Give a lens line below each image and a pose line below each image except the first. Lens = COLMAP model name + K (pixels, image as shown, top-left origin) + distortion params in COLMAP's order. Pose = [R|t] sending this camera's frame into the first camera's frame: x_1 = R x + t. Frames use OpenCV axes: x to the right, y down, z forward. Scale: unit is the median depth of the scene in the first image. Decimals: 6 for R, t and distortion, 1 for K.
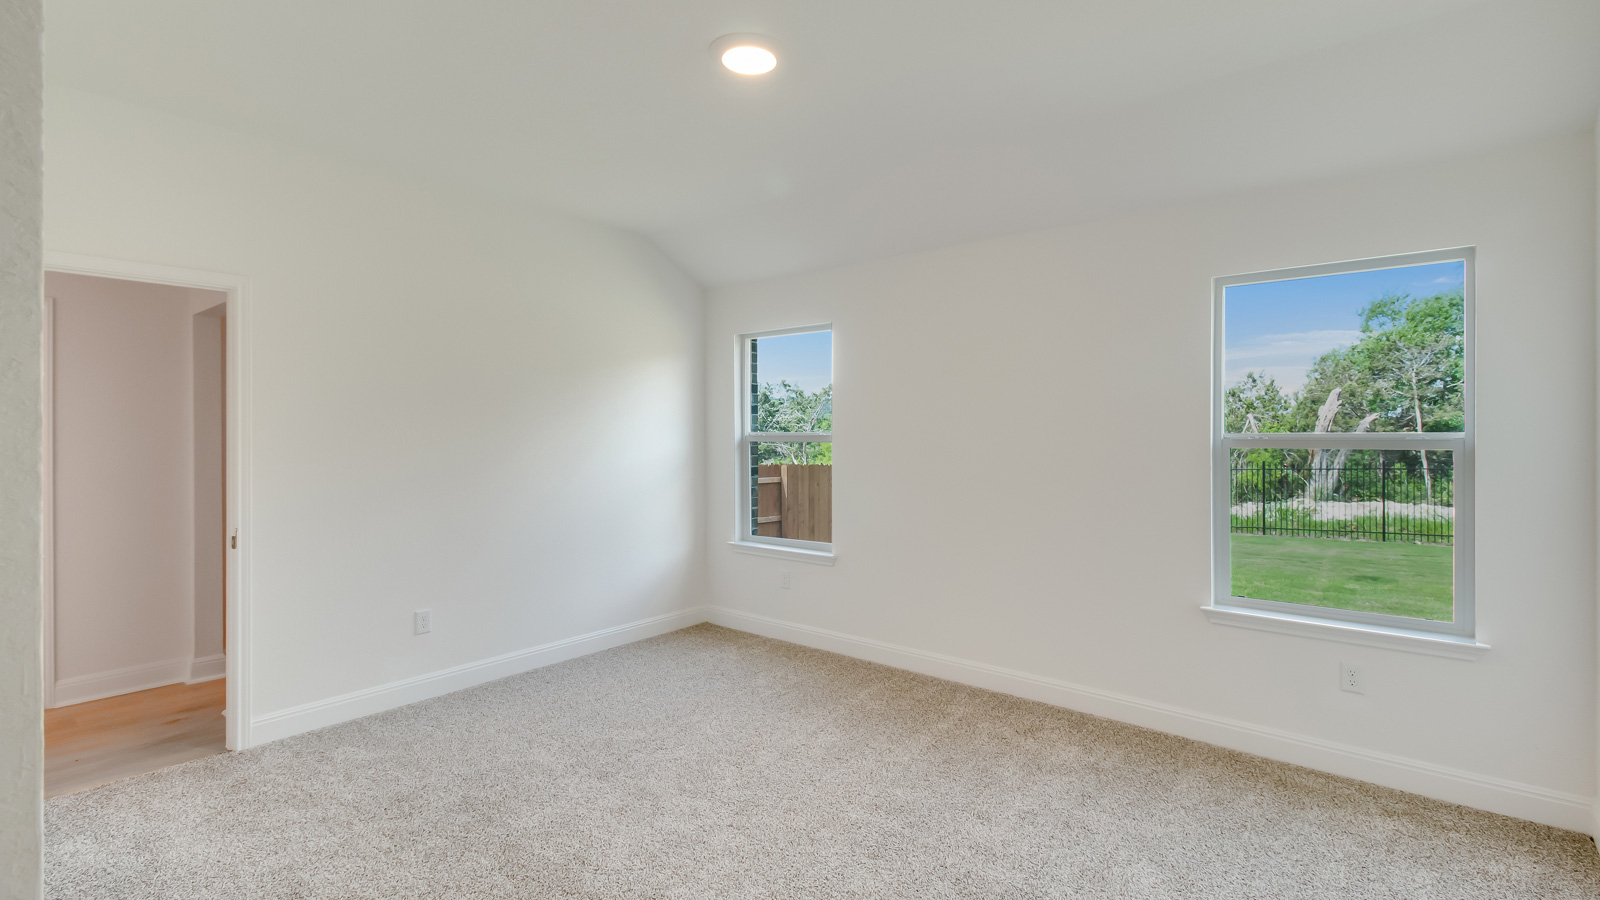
lens RADIAL K [[764.2, 0, 800.0], [0, 764.2, 450.0], [0, 0, 1]] dist [0.003417, -0.000127]
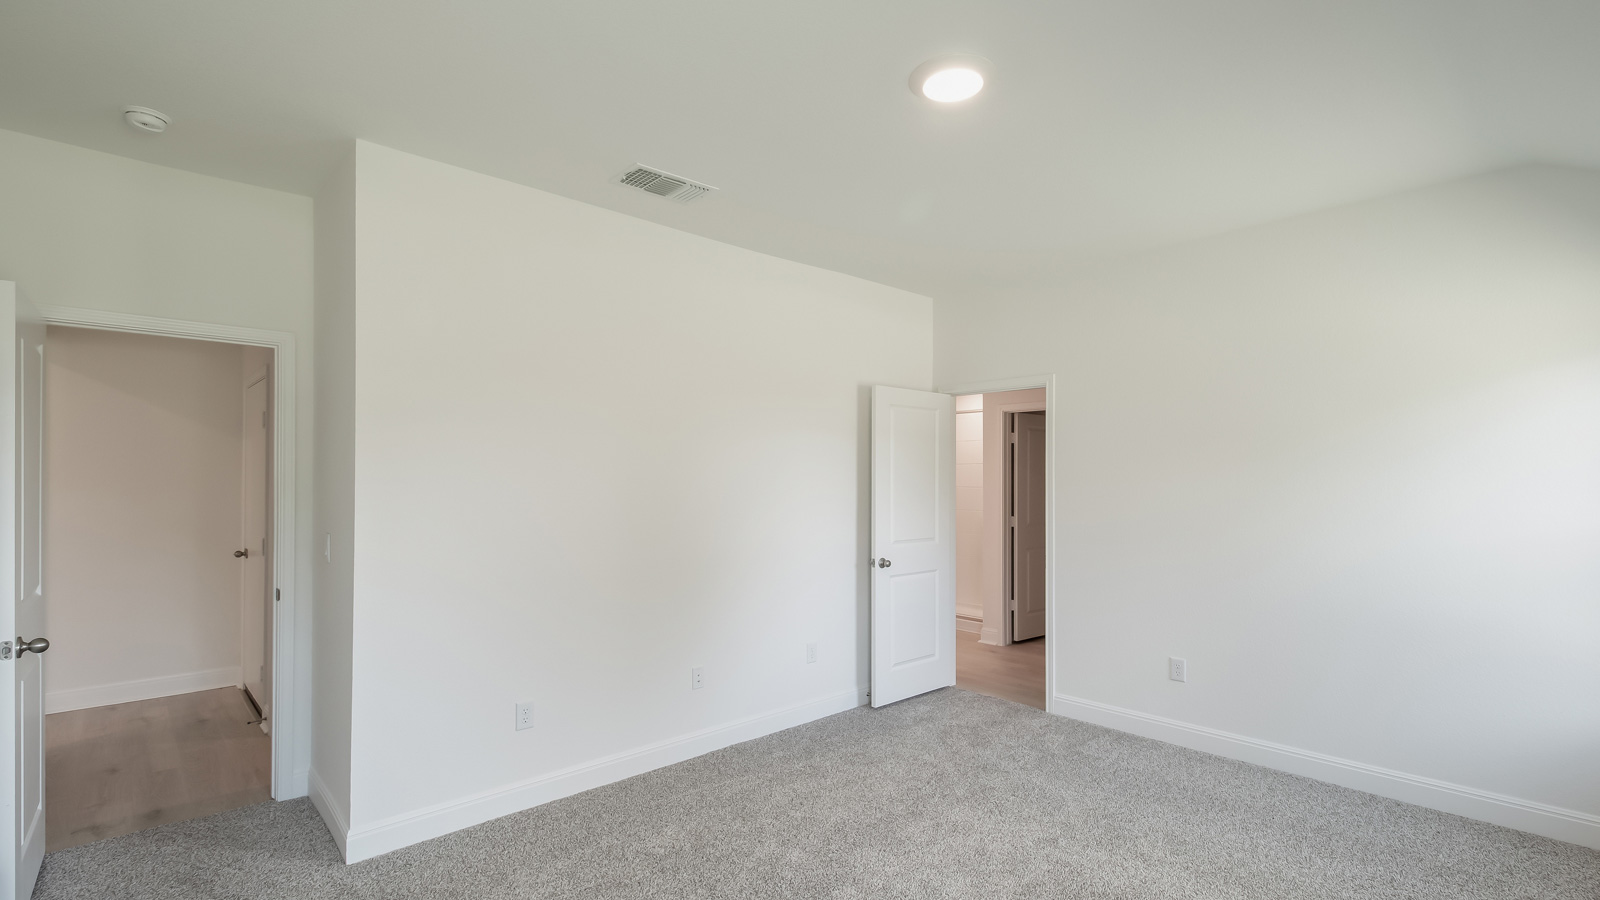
lens RADIAL K [[764.2, 0, 800.0], [0, 764.2, 450.0], [0, 0, 1]] dist [0.003417, -0.000127]
pose [[-0.120394, -0.024915, -0.992413, 0.749427], [-0.039184, 0.999025, -0.020328, -0.027963], [0.991953, 0.036439, -0.121253, 0.800093]]
